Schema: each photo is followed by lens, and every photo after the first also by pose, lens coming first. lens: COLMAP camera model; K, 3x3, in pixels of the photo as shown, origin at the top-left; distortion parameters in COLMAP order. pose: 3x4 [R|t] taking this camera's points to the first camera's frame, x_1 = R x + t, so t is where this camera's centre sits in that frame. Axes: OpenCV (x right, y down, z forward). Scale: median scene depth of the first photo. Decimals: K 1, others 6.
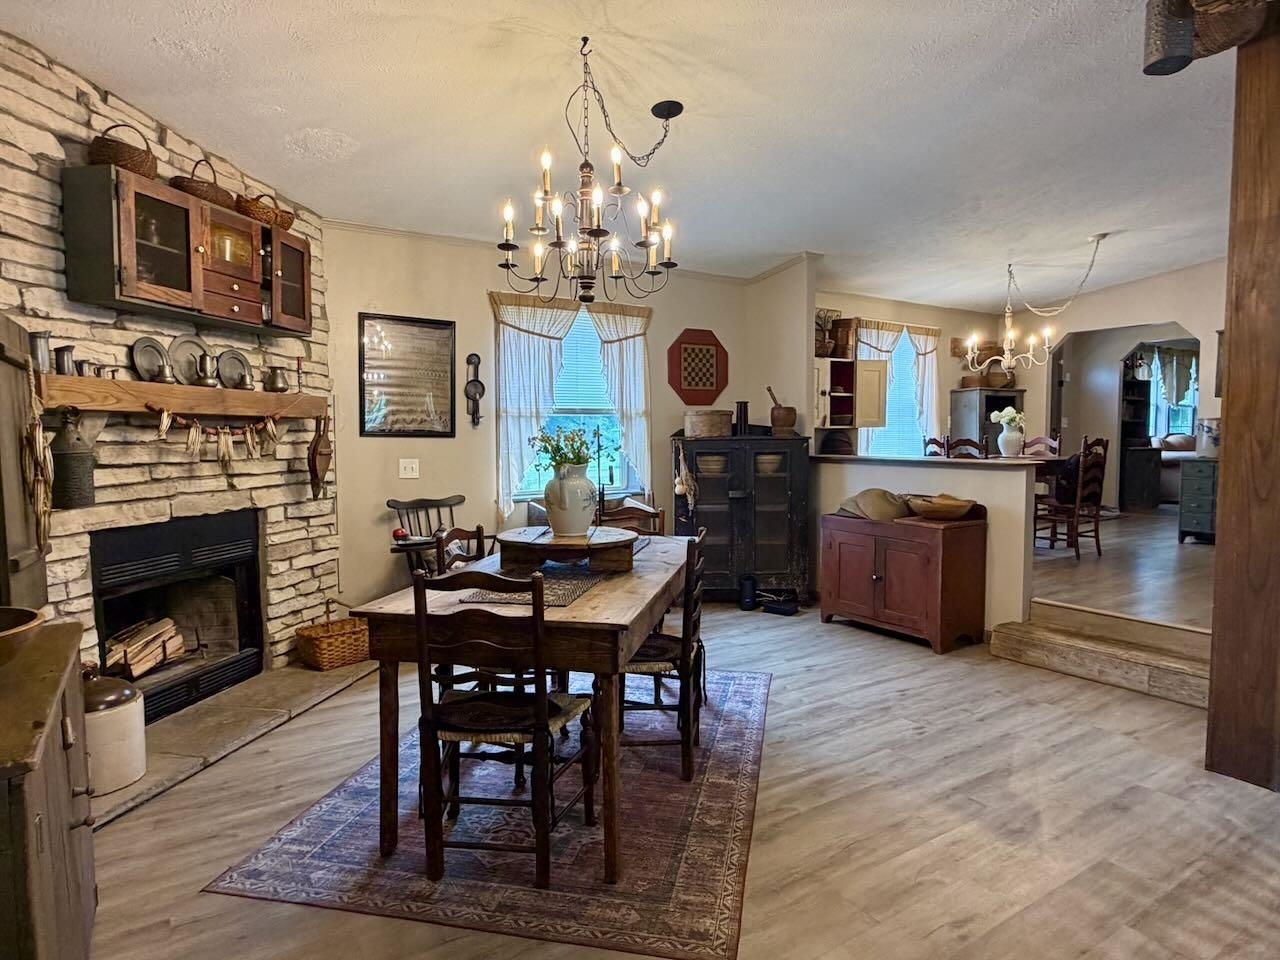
lens RADIAL K [[749.6, 0, 640.0], [0, 749.6, 480.0], [0, 0, 1]] dist [0.010862, 0.000280]
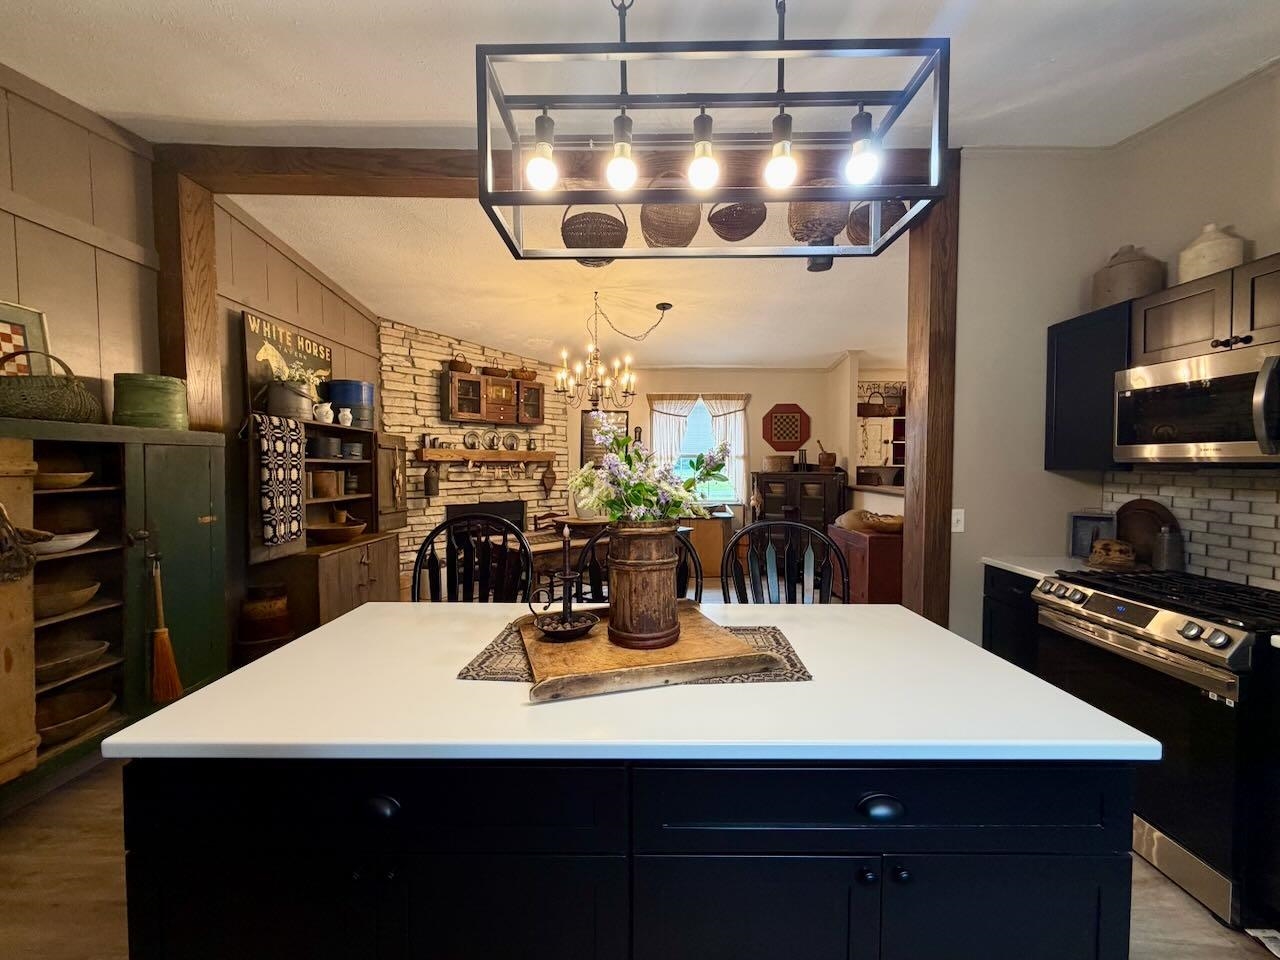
lens RADIAL K [[512.3, 0, 640.0], [0, 512.3, 480.0], [0, 0, 1]] dist [0.010884, -0.000115]
pose [[0.840575, 0.027286, -0.541007, 0.631531], [-0.040176, 0.999120, -0.012031, -0.020729], [0.540203, 0.031849, 0.840932, -0.124206]]
